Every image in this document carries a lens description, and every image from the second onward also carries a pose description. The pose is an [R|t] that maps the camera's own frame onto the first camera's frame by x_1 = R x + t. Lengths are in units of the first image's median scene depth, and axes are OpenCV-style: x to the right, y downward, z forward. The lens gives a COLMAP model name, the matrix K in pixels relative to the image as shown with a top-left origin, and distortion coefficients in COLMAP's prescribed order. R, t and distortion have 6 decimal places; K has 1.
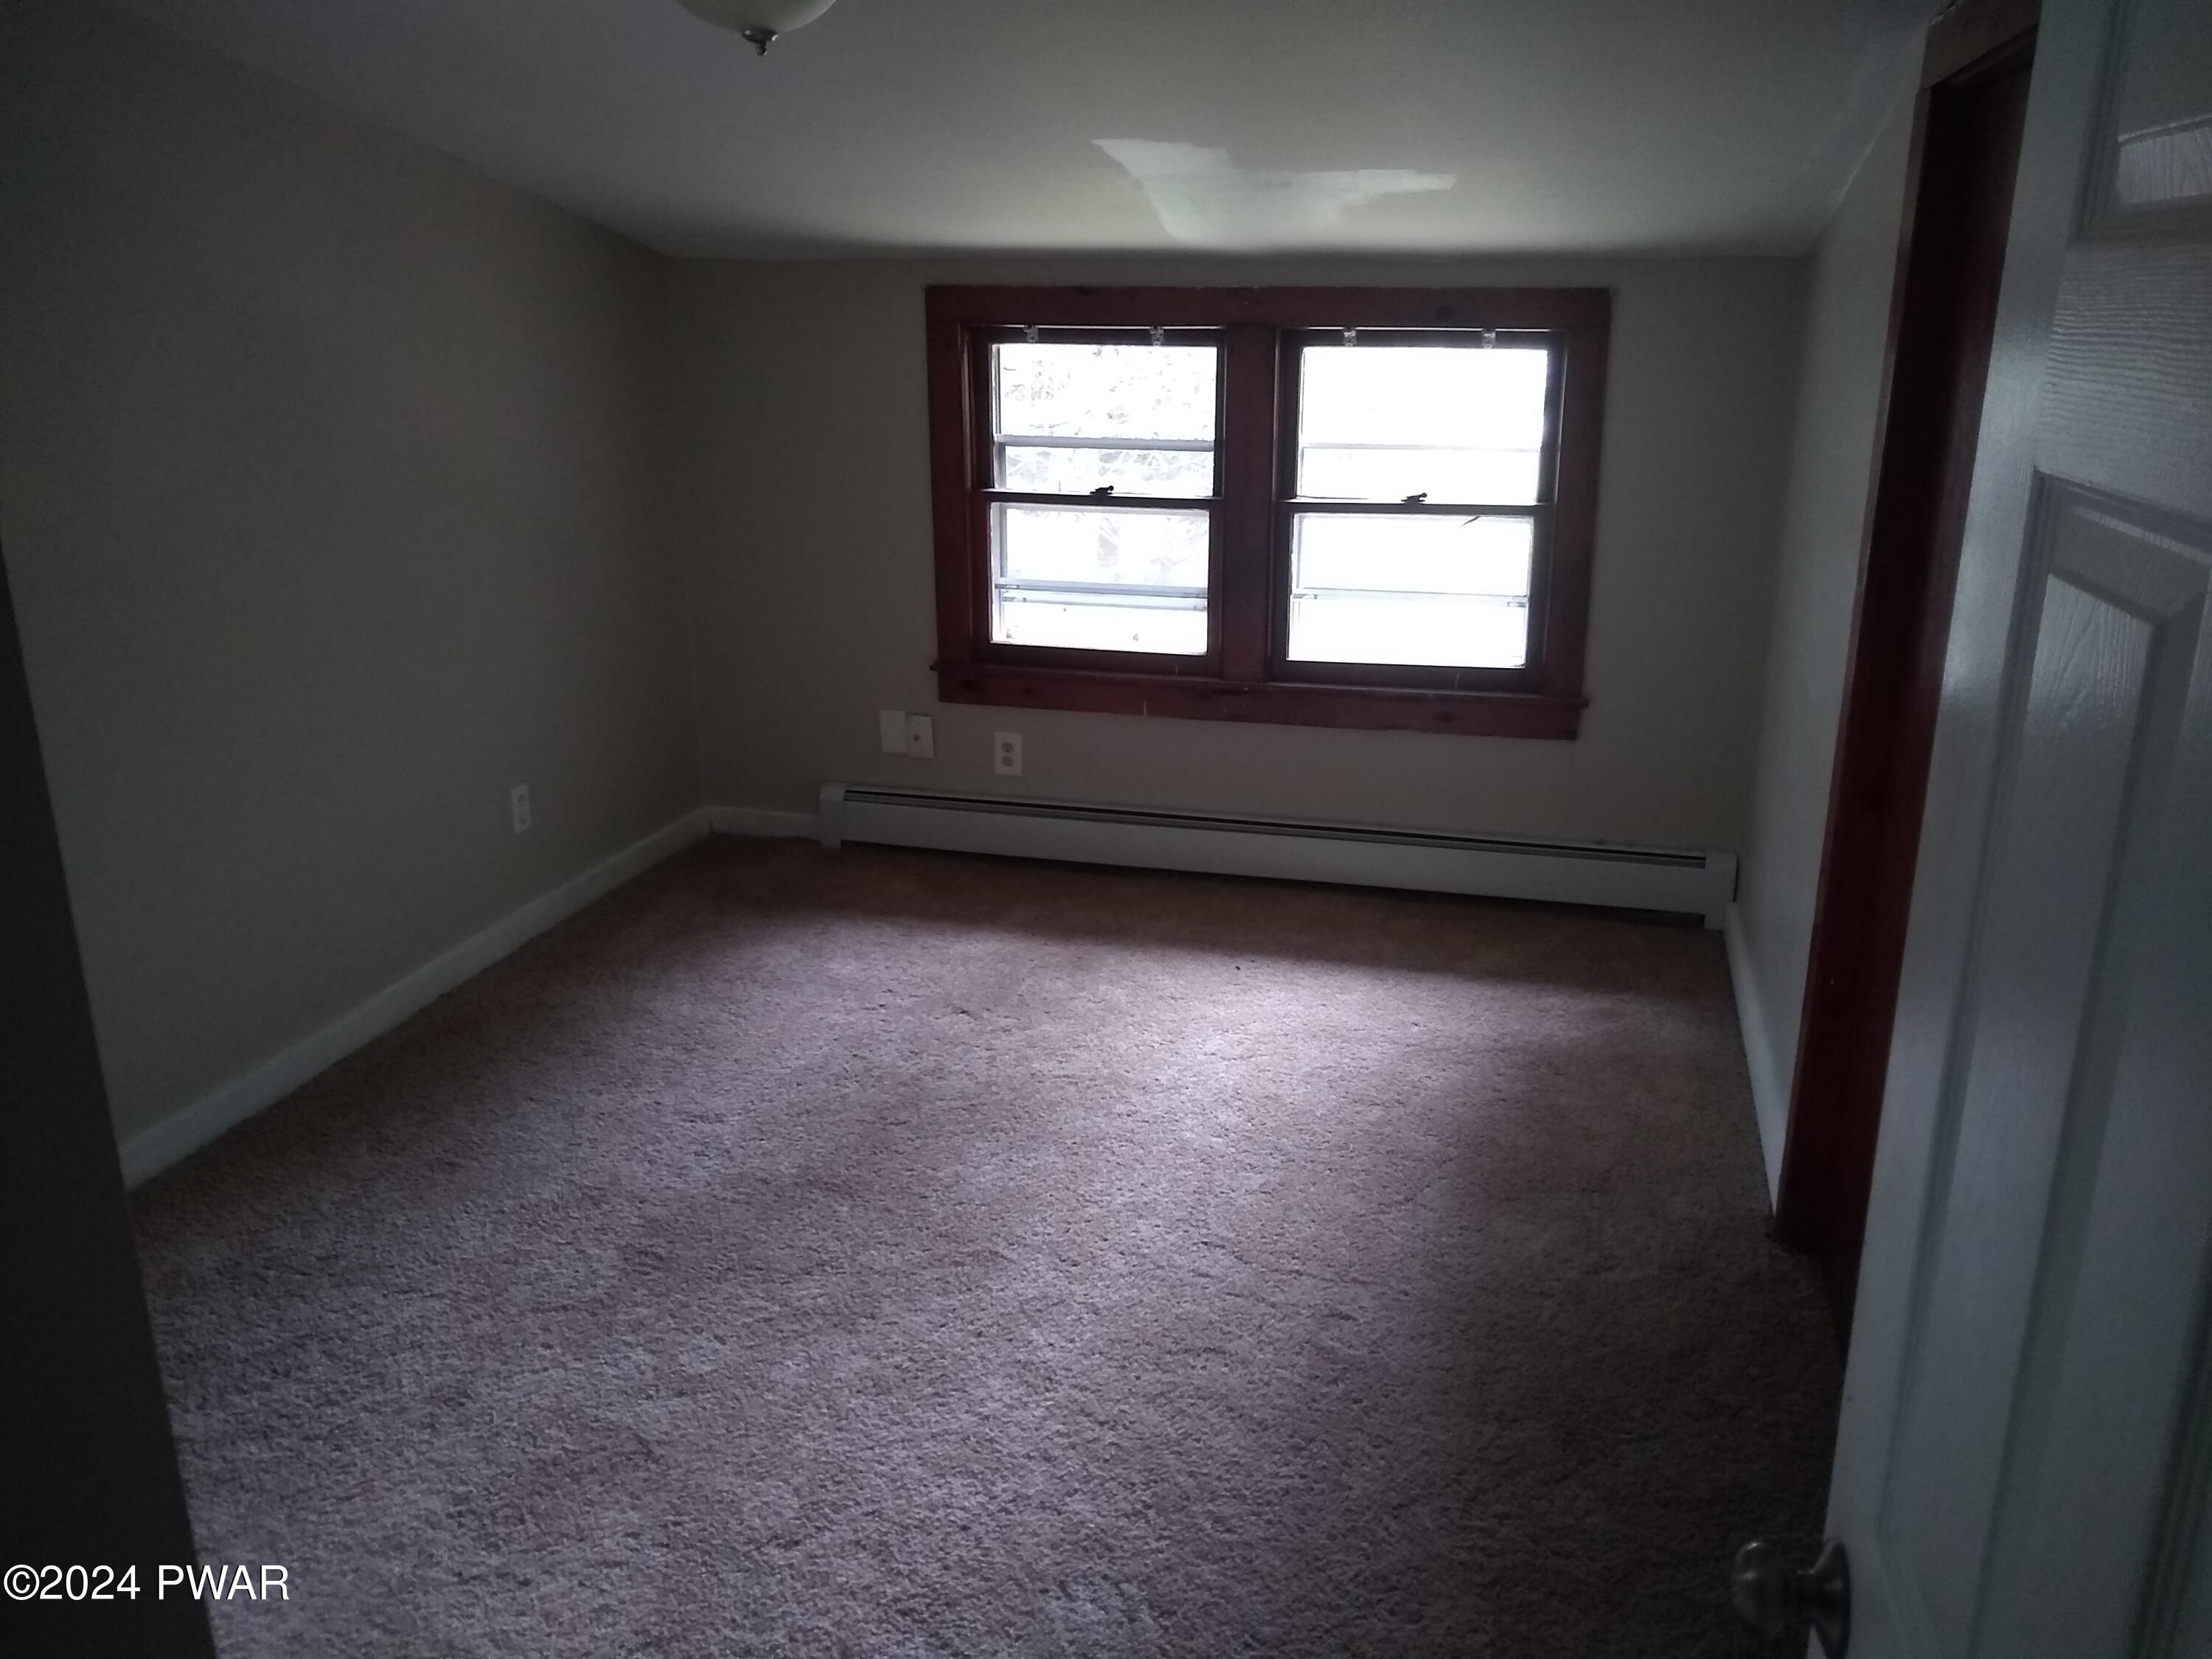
lens RADIAL K [[1741.9, 0, 1106.0], [0, 1741.9, 829.5], [0, 0, 1]] dist [-0.001704, -0.000646]
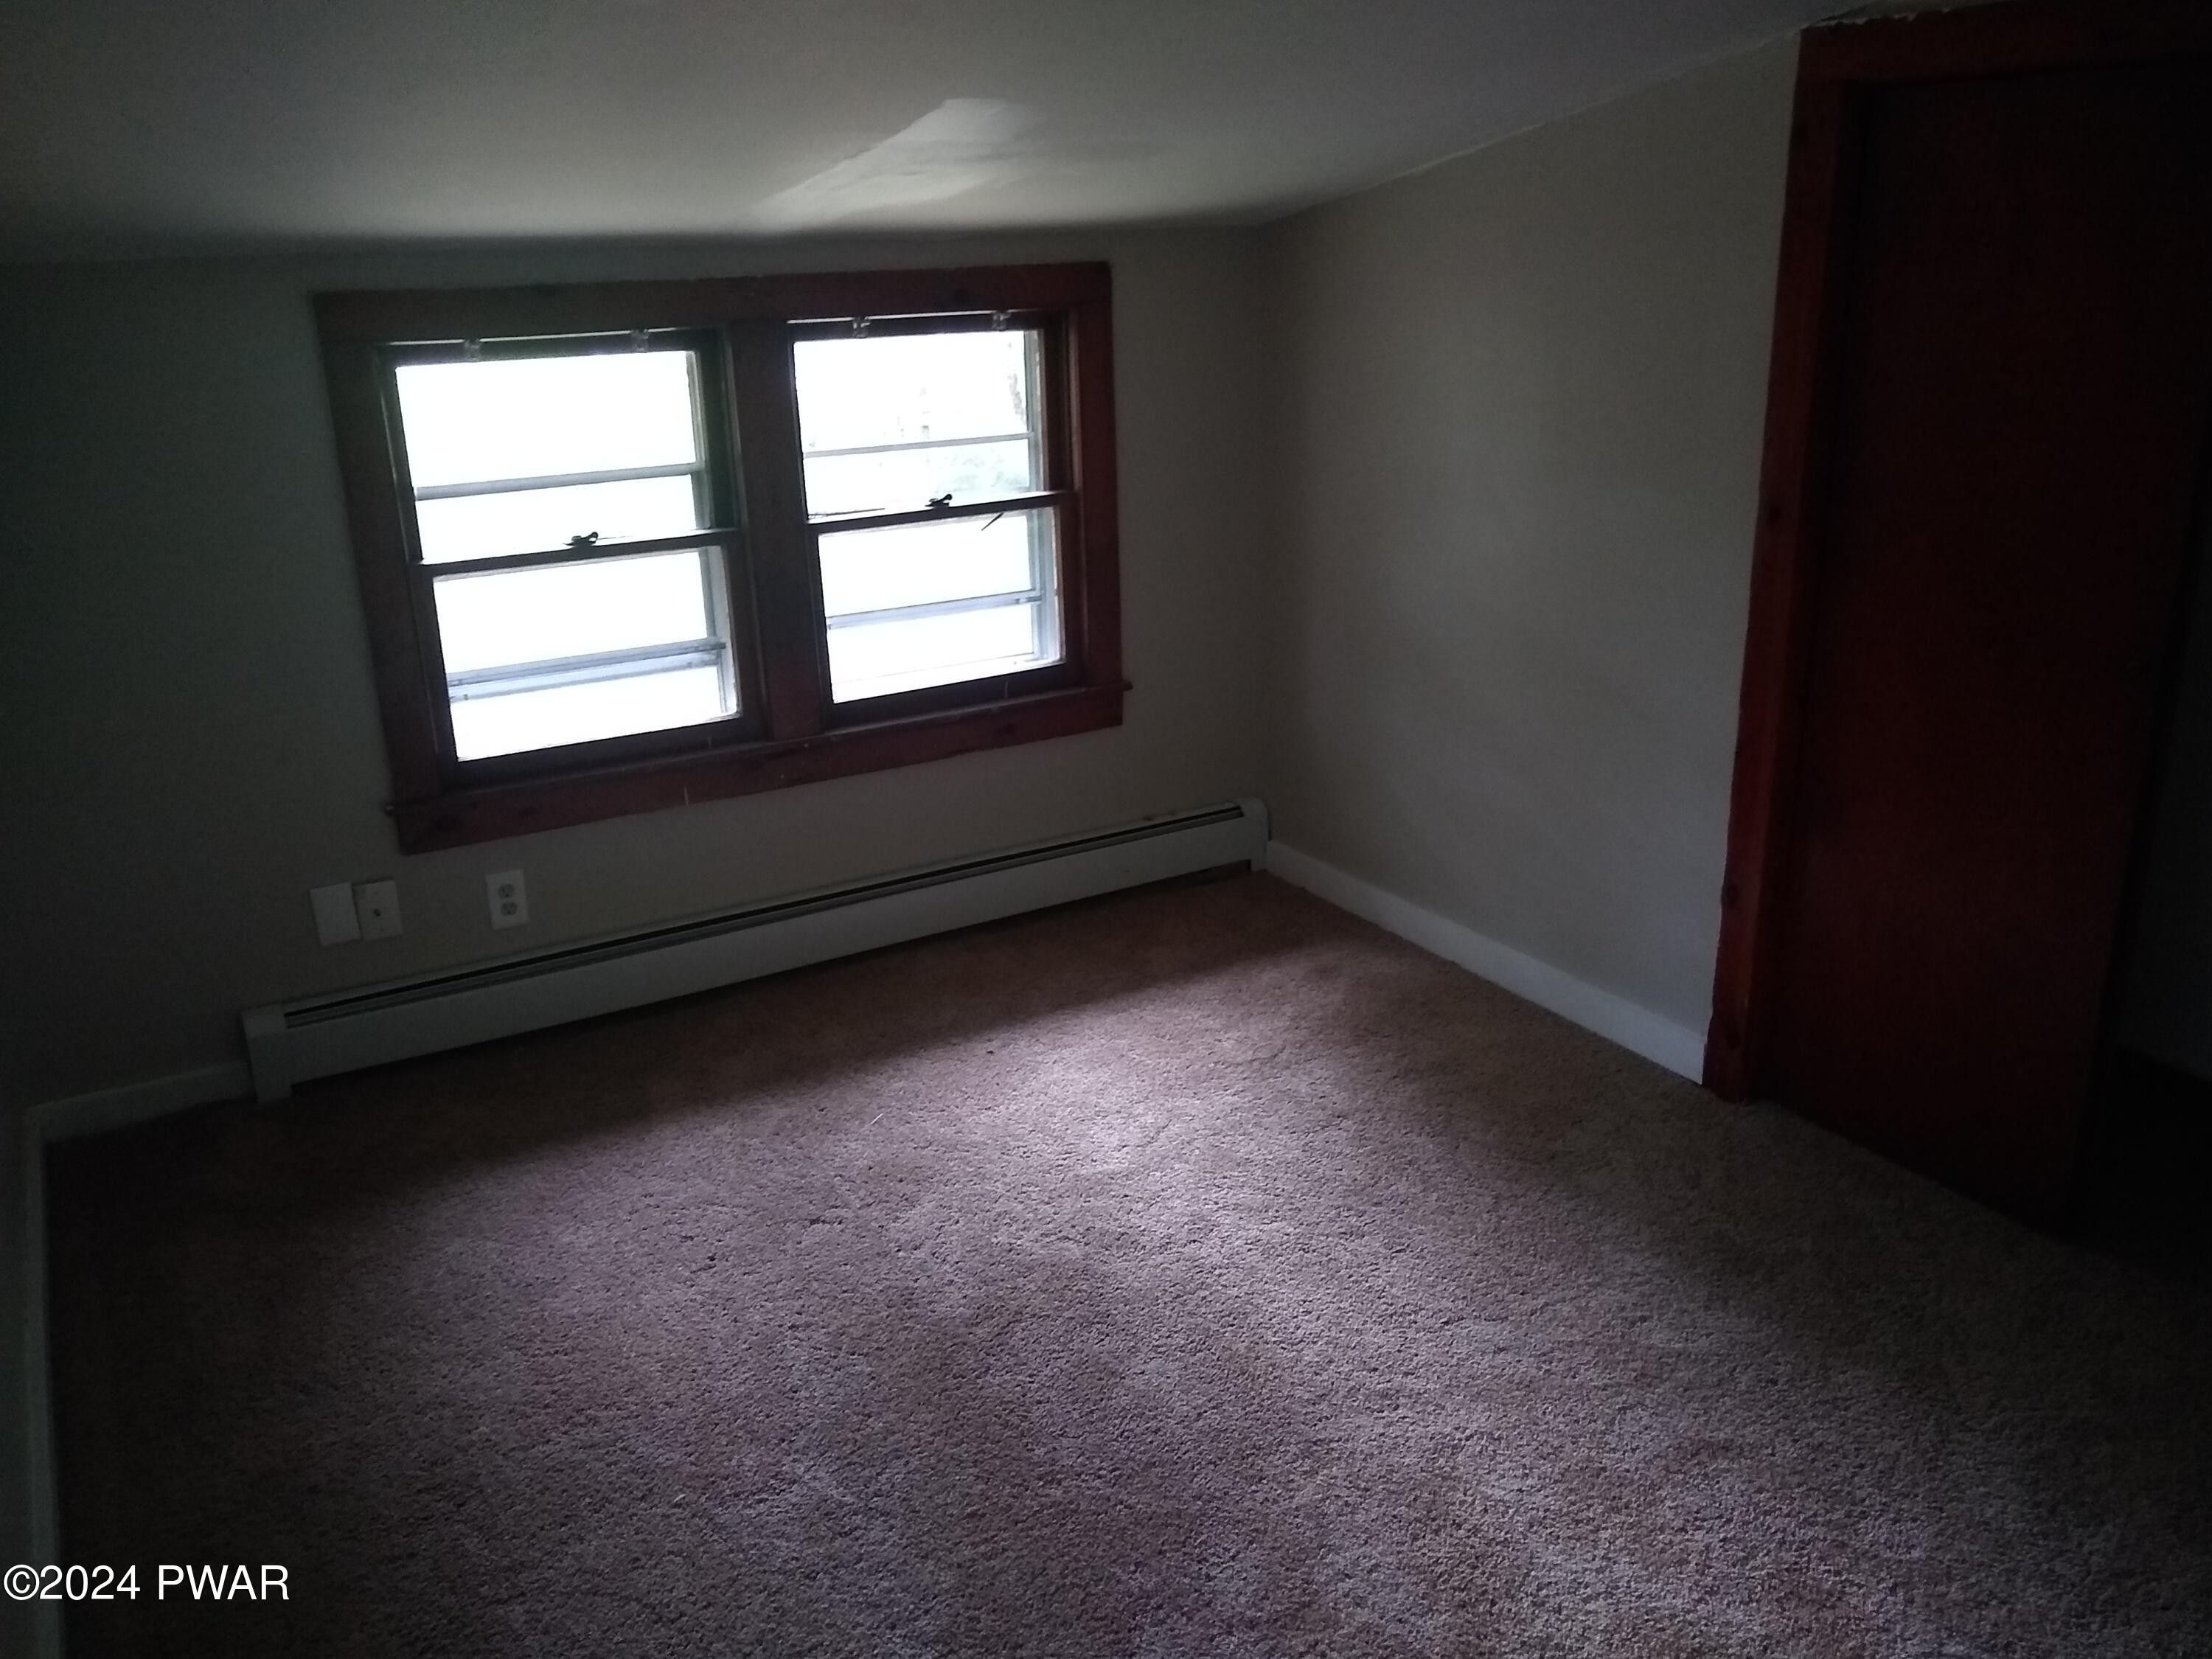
lens RADIAL K [[1654.4, 0, 1106.0], [0, 1654.4, 829.5], [0, 0, 1]] dist [0.001472, -0.000820]
pose [[0.705179, -0.246066, 0.664962, -0.372170], [0.240934, 0.965202, 0.101662, -0.089638], [-0.666839, 0.088522, 0.739926, 0.308660]]
